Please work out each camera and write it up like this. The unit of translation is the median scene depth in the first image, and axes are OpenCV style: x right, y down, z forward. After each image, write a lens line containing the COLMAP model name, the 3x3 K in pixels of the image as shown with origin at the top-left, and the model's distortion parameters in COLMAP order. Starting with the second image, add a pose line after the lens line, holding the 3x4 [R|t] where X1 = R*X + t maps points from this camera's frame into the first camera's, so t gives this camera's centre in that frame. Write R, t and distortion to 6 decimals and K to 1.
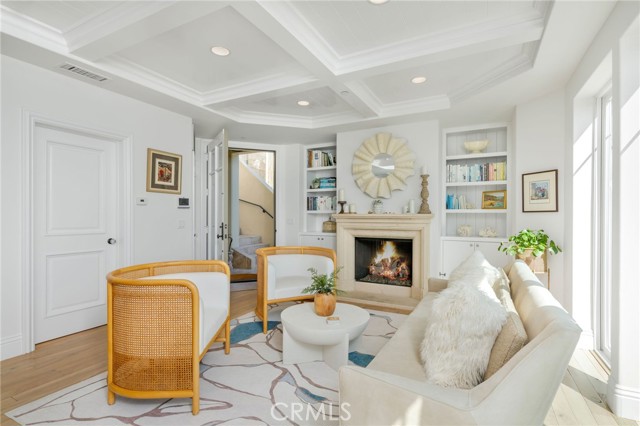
lens RADIAL K [[310.1, 0, 320.0], [0, 310.1, 213.0], [0, 0, 1]] dist [0.000631, 0.000060]
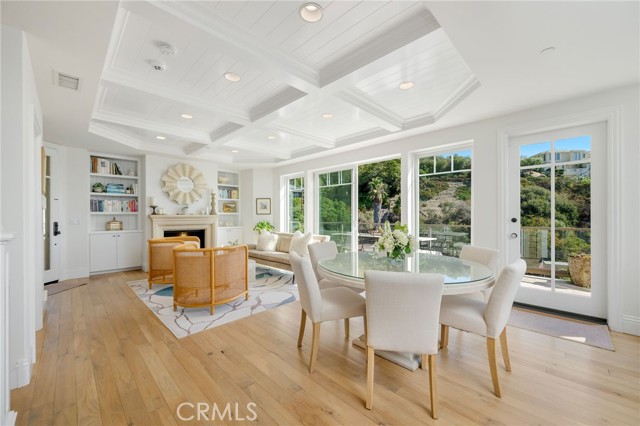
lens RADIAL K [[249.8, 0, 320.0], [0, 249.8, 213.0], [0, 0, 1]] dist [0.000163, -0.000018]
pose [[0.289696, 0.007342, 0.957090, -0.809638], [-0.002896, 0.999973, -0.006794, -0.000144], [-0.957114, -0.000803, 0.289710, -0.028654]]
